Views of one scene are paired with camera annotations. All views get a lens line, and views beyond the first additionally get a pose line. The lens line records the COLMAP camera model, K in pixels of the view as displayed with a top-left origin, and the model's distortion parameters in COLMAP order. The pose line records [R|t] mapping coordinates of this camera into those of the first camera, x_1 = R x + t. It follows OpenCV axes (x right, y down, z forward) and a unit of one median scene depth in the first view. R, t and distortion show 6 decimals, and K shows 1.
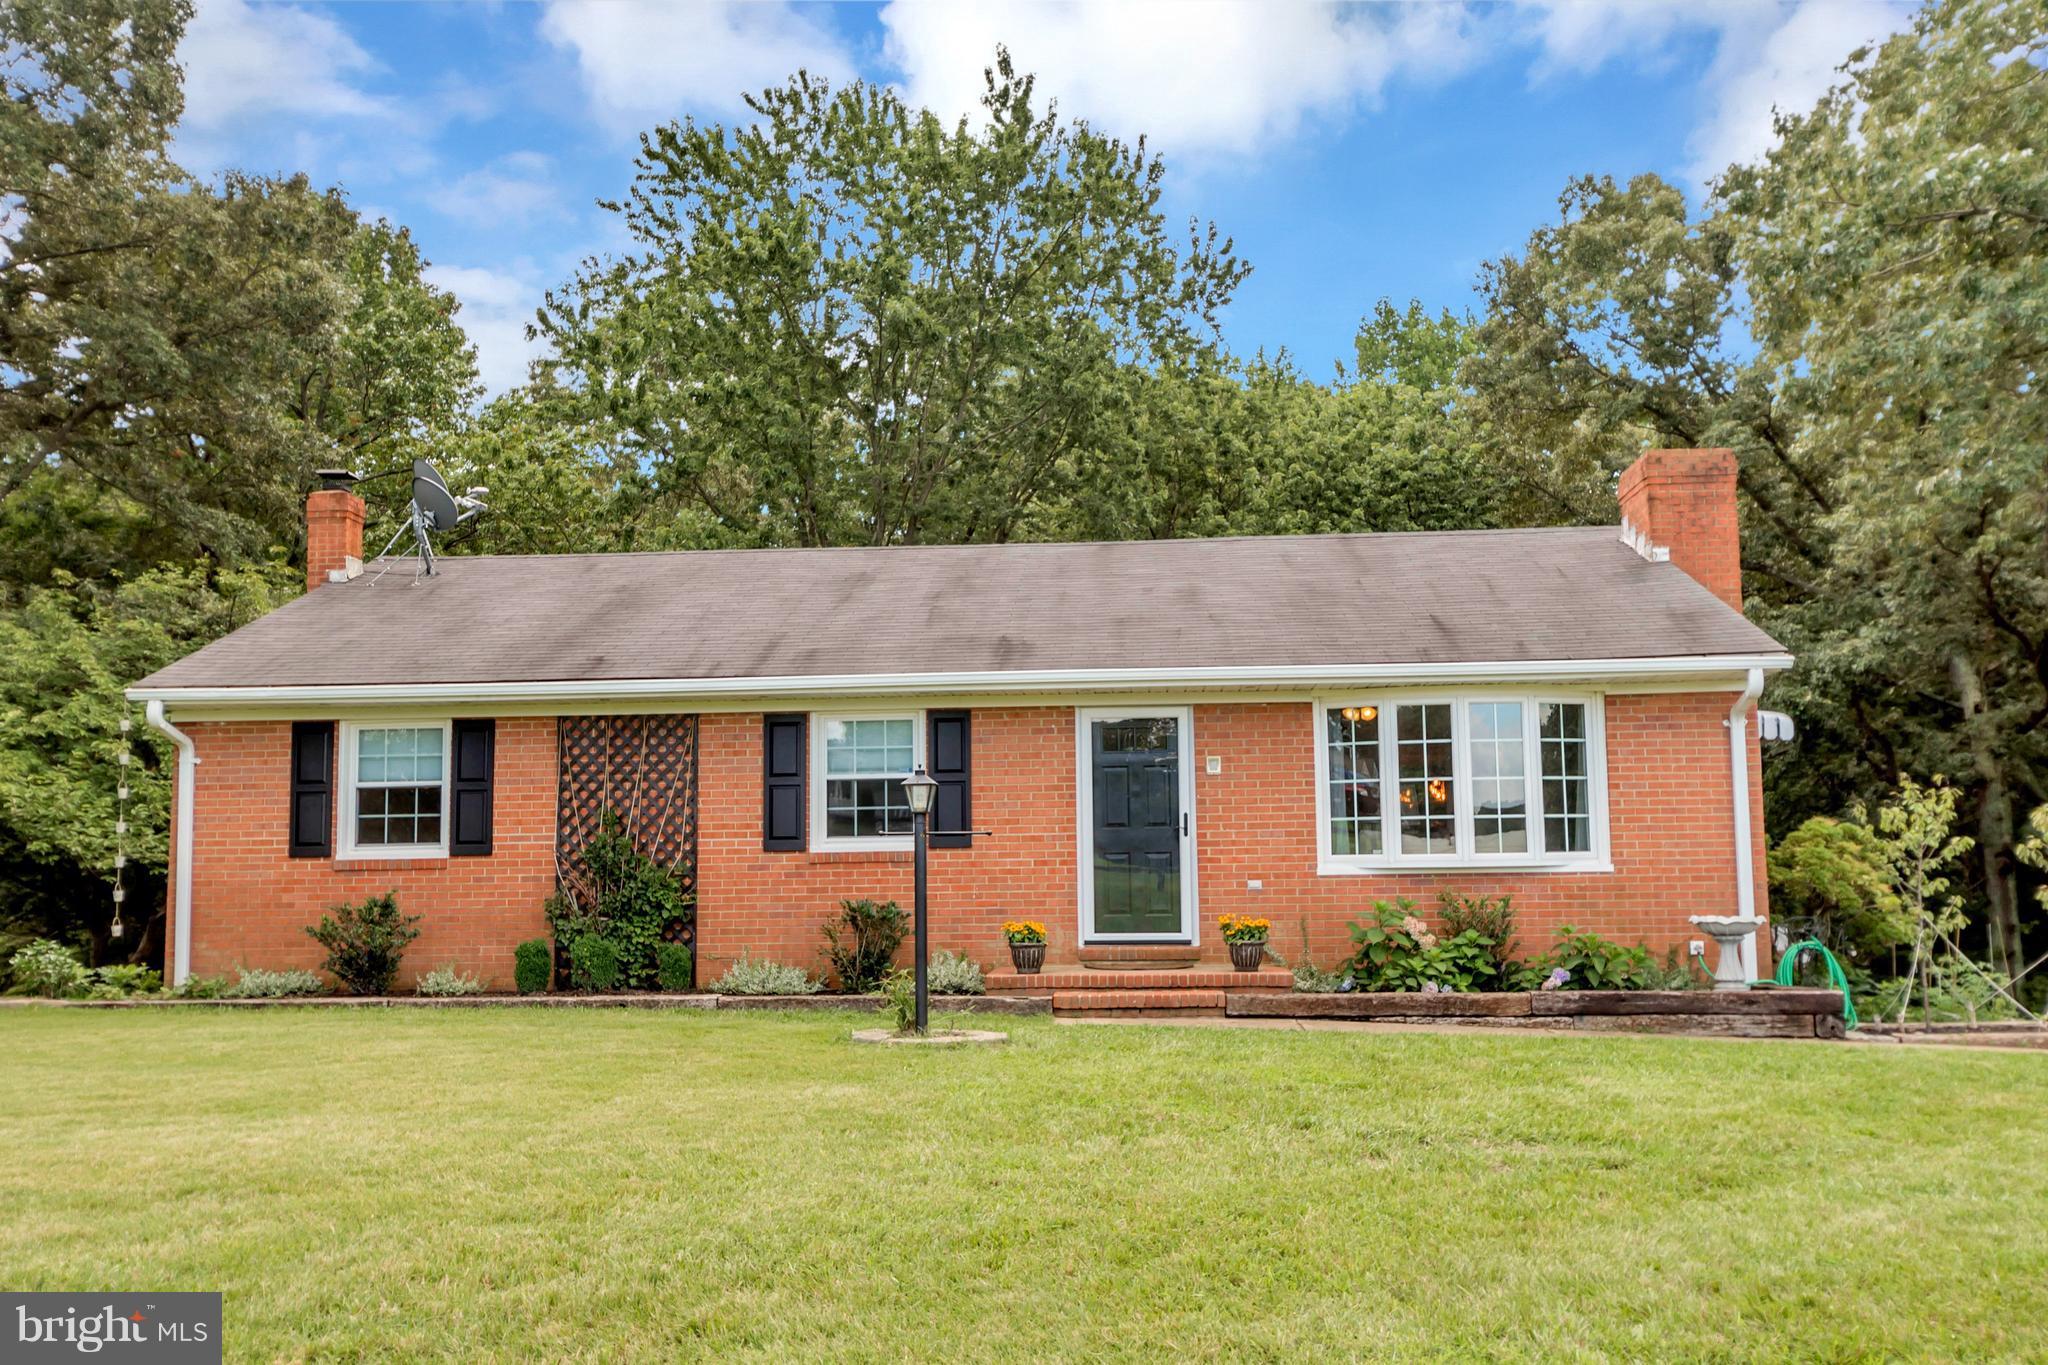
lens RADIAL K [[1332.8, 0, 1023.1], [0, 1332.8, 717.5], [0, 0, 1]] dist [0.034583, -0.000171]
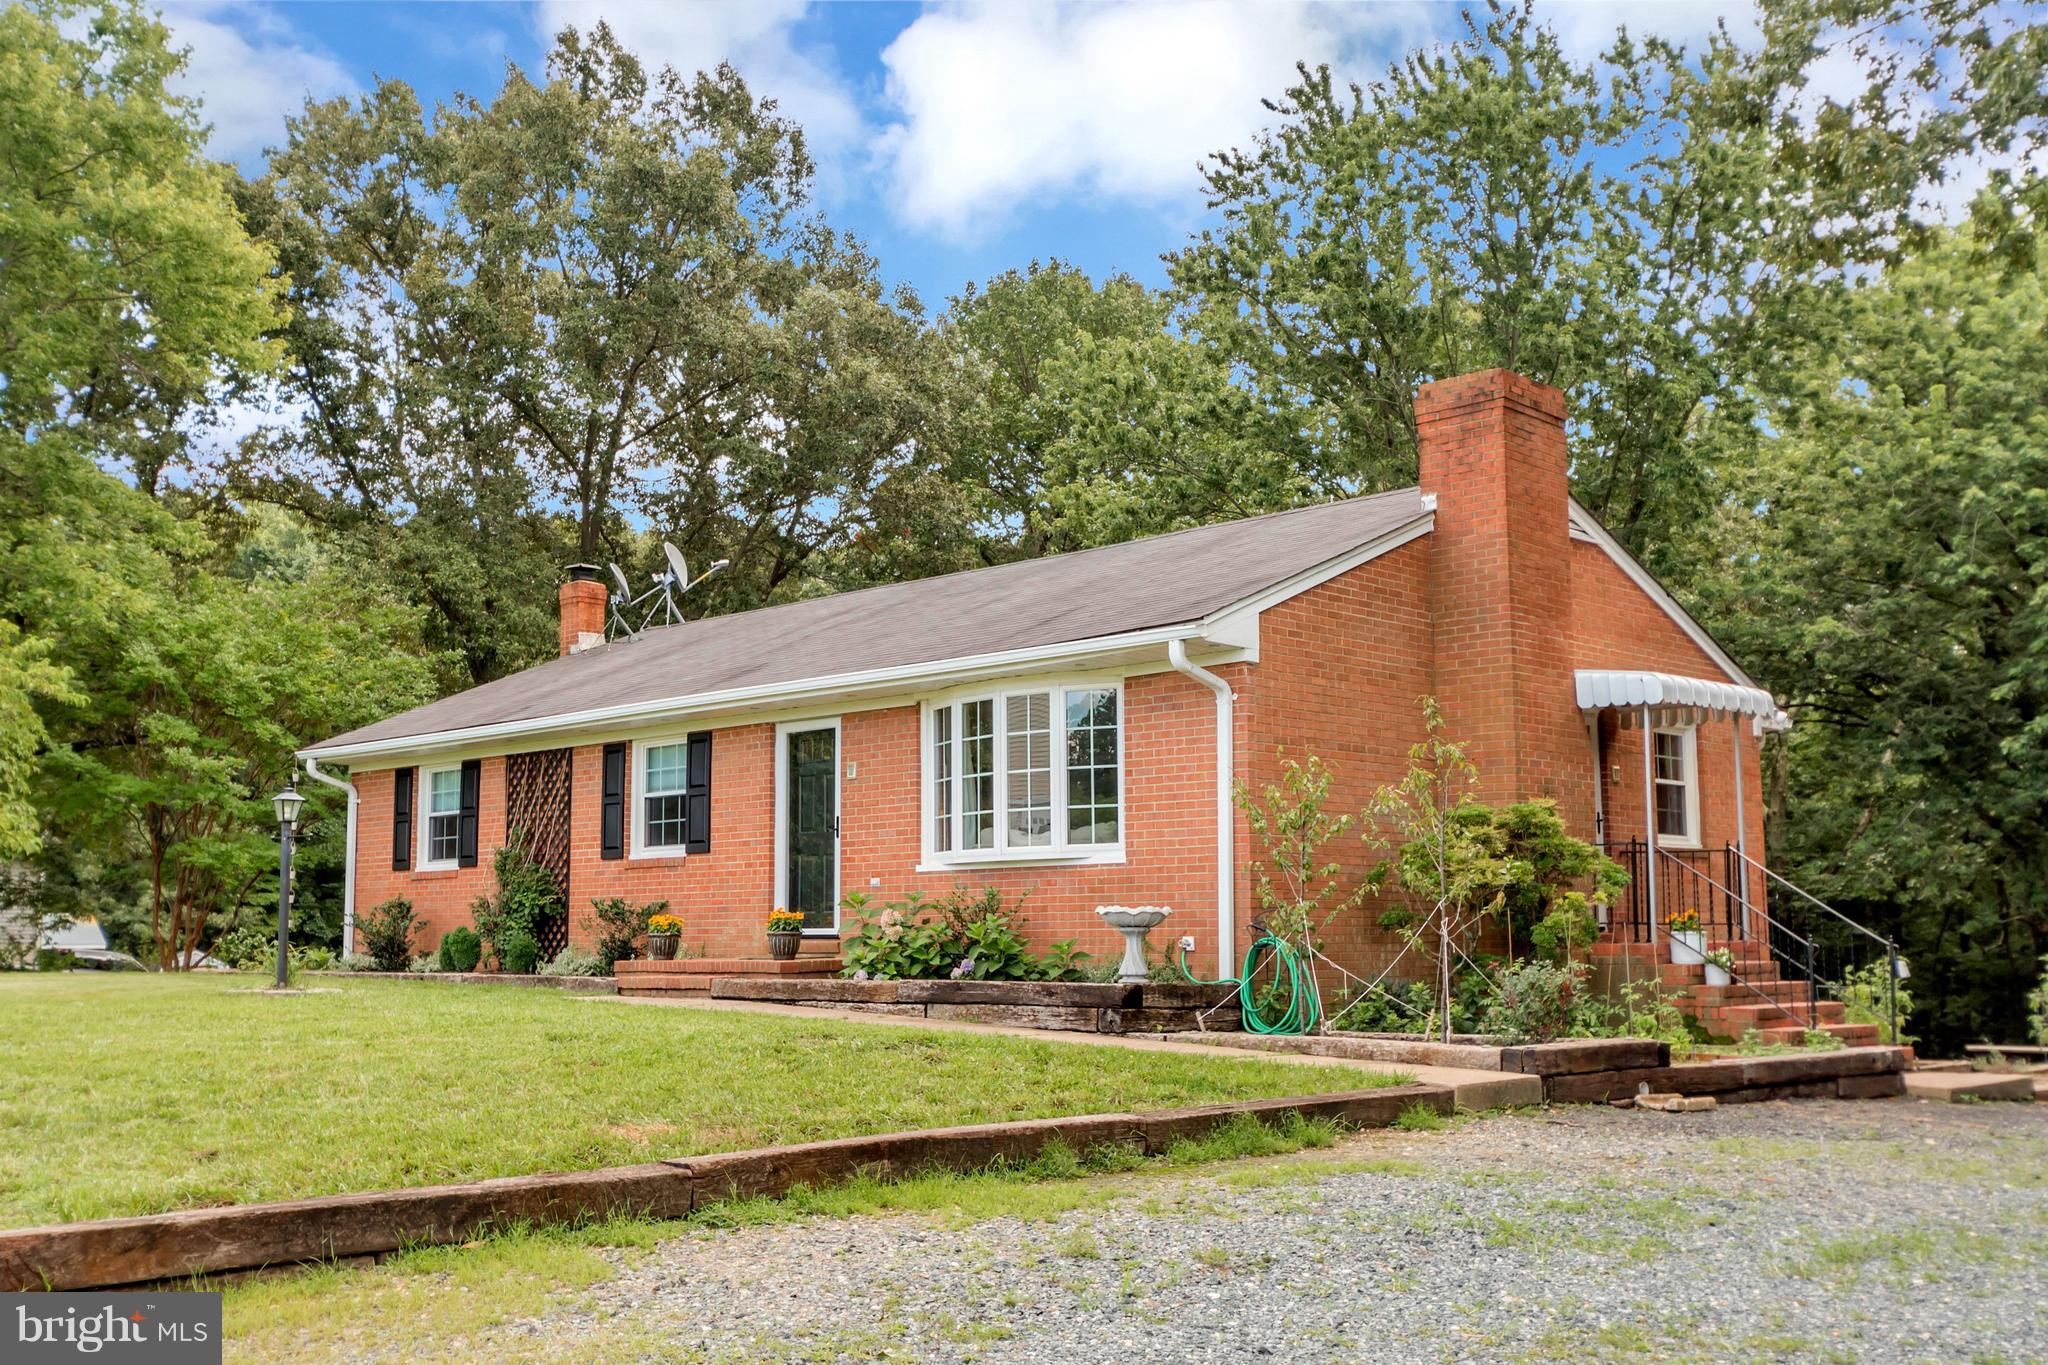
lens RADIAL K [[2130.4, 0, 1079.0], [0, 2130.4, 688.9], [0, 0, 1]] dist [0.022855, -0.020751]
pose [[0.745947, -0.072756, -0.662020, 1.397258], [0.108061, 0.994065, 0.012513, -0.029757], [0.657180, -0.080873, 0.749382, -0.144240]]
